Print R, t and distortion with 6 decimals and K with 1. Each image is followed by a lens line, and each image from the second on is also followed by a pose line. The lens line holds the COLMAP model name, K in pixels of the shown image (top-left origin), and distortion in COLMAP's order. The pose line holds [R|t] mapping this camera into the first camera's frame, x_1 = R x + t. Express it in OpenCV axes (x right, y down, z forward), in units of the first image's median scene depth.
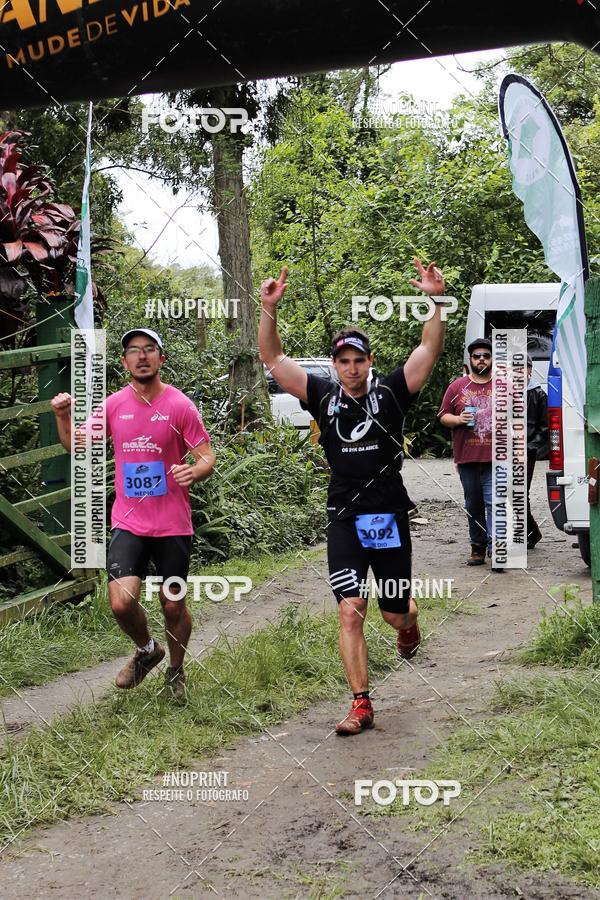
lens RADIAL K [[2113.9, 0, 390.2], [0, 2113.9, 490.0], [0, 0, 1]] dist [-0.134585, 0.275692]
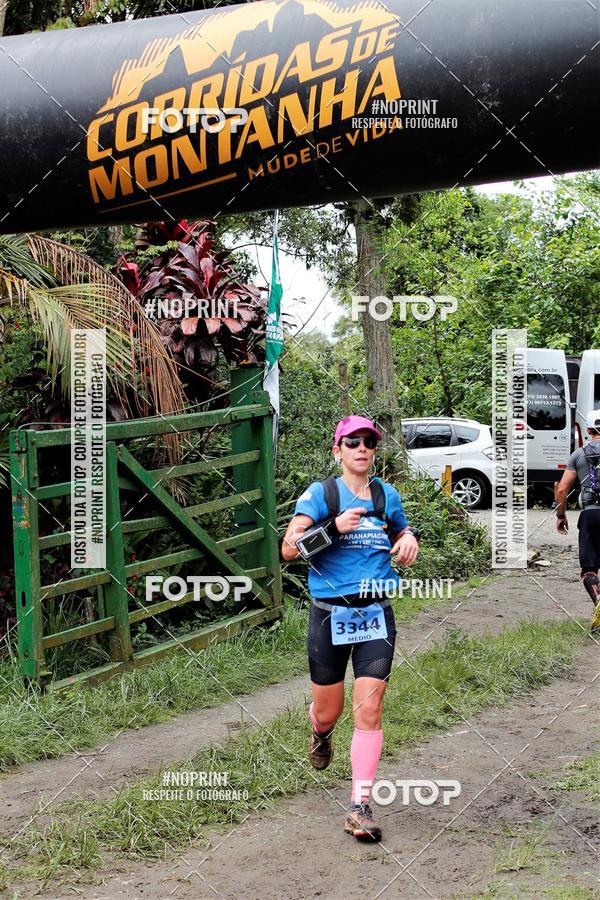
lens RADIAL K [[2096.5, 0, 301.2], [0, 2096.5, 487.3], [0, 0, 1]] dist [-0.154700, 0.338602]
pose [[0.997382, -0.001332, -0.072307, -0.035364], [-0.000816, 0.999559, -0.029669, 0.008015], [0.072314, 0.029651, 0.996941, -0.115441]]
